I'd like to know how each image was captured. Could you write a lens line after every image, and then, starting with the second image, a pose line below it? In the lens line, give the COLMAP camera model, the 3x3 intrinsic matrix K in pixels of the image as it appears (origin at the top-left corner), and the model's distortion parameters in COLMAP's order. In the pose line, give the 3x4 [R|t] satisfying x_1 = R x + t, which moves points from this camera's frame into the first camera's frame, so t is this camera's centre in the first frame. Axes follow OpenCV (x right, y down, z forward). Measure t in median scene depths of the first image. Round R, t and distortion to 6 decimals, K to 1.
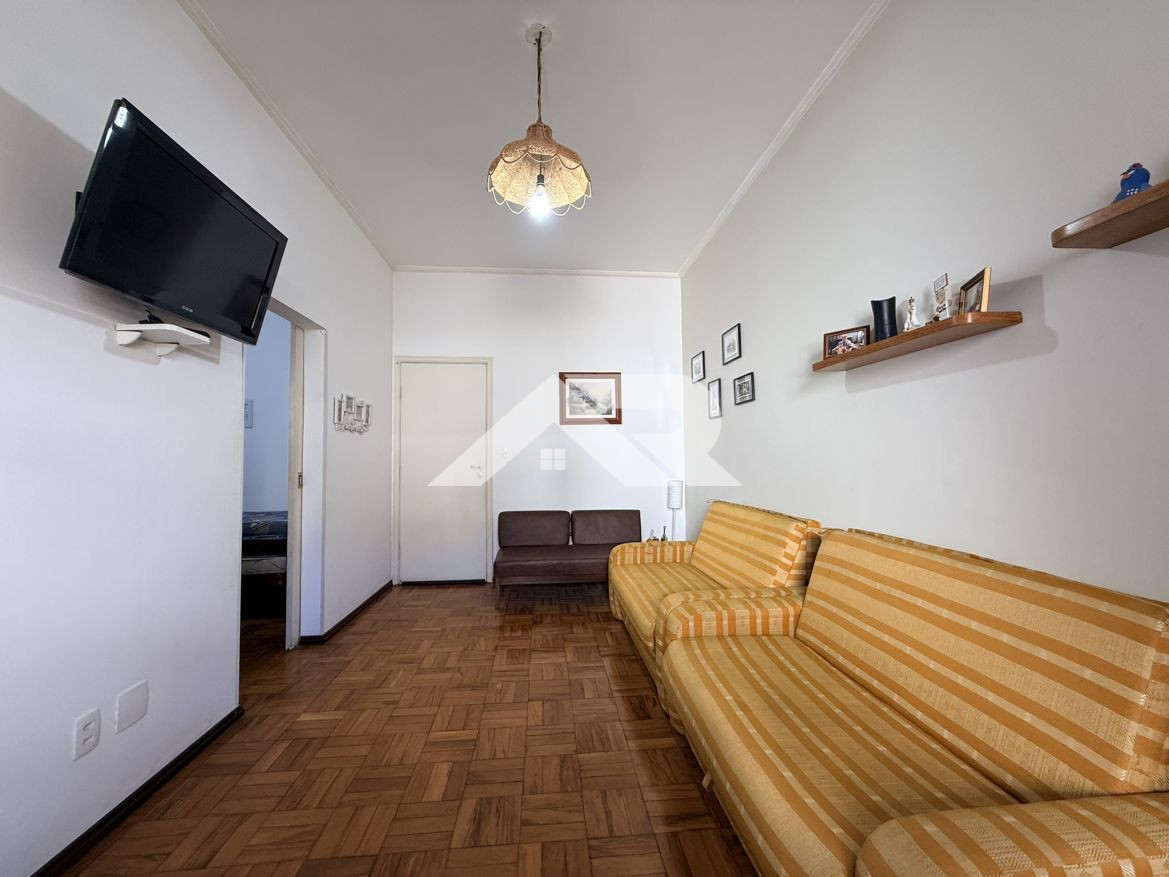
lens RADIAL K [[463.8, 0, 582.3], [0, 463.8, 437.8], [0, 0, 1]] dist [-0.001090, -0.000405]
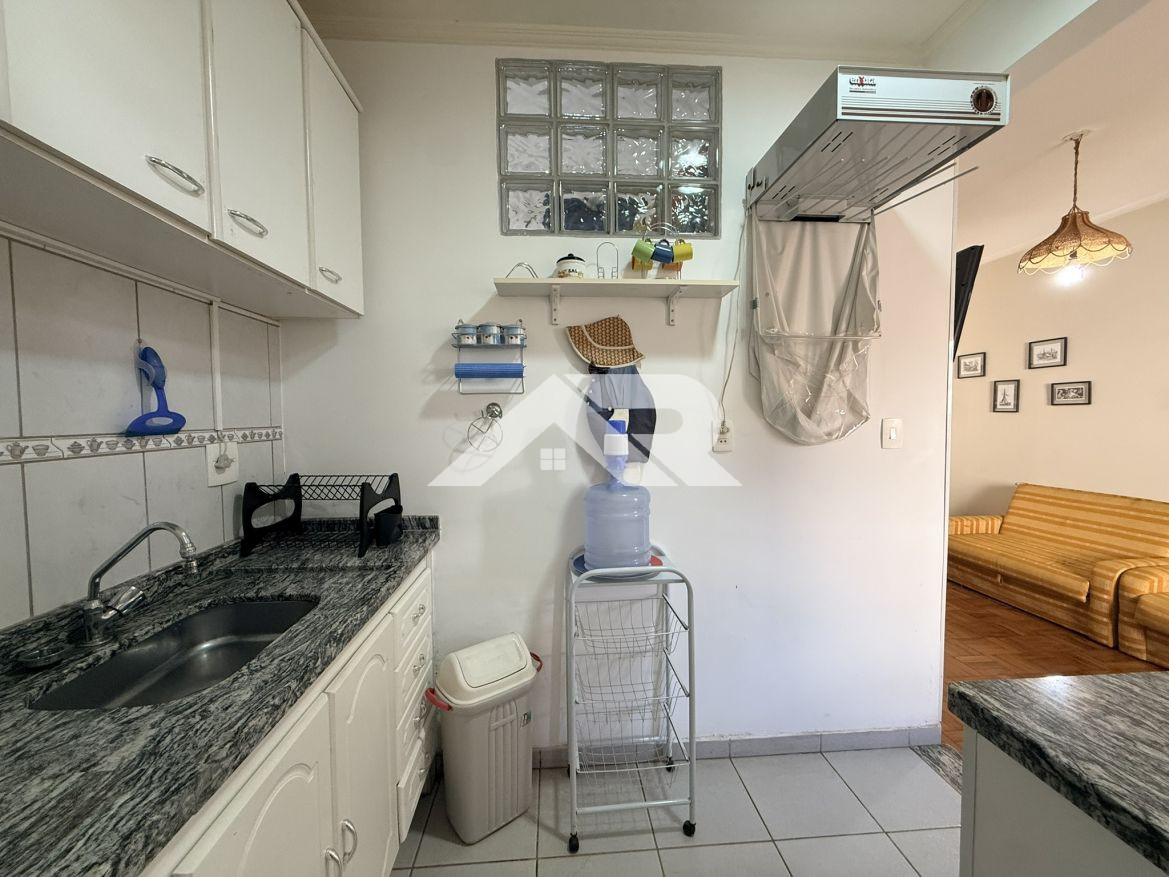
lens RADIAL K [[463.8, 0, 582.3], [0, 463.8, 437.8], [0, 0, 1]] dist [-0.001090, -0.000405]
pose [[0.999256, -0.004326, -0.038325, -1.071456], [0.007765, 0.995908, 0.090037, -0.134310], [0.037778, -0.090267, 0.995201, -0.313204]]
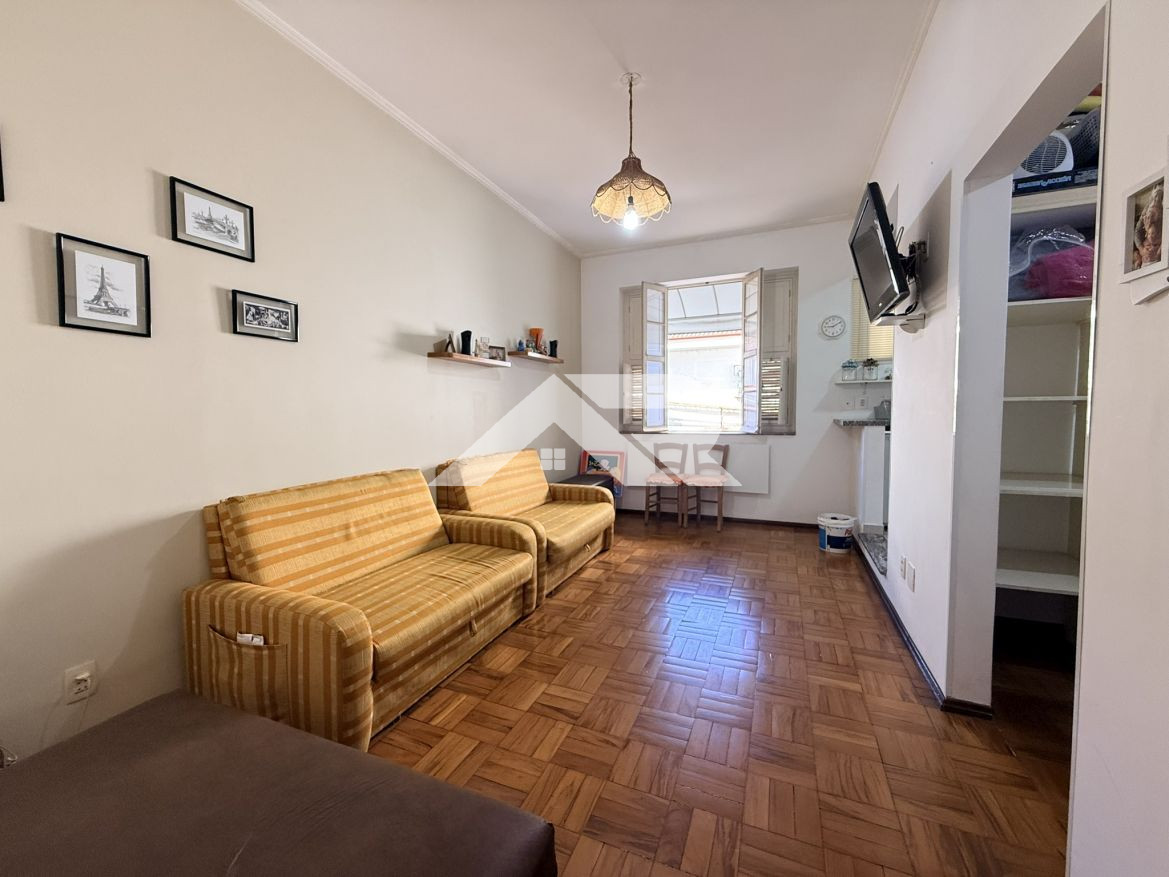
lens RADIAL K [[463.8, 0, 582.3], [0, 463.8, 437.8], [0, 0, 1]] dist [-0.001090, -0.000405]
pose [[-0.871465, -0.018476, 0.490110, -0.456494], [-0.010474, 0.999763, 0.019064, 0.060974], [-0.490346, 0.011481, -0.871452, 1.676556]]
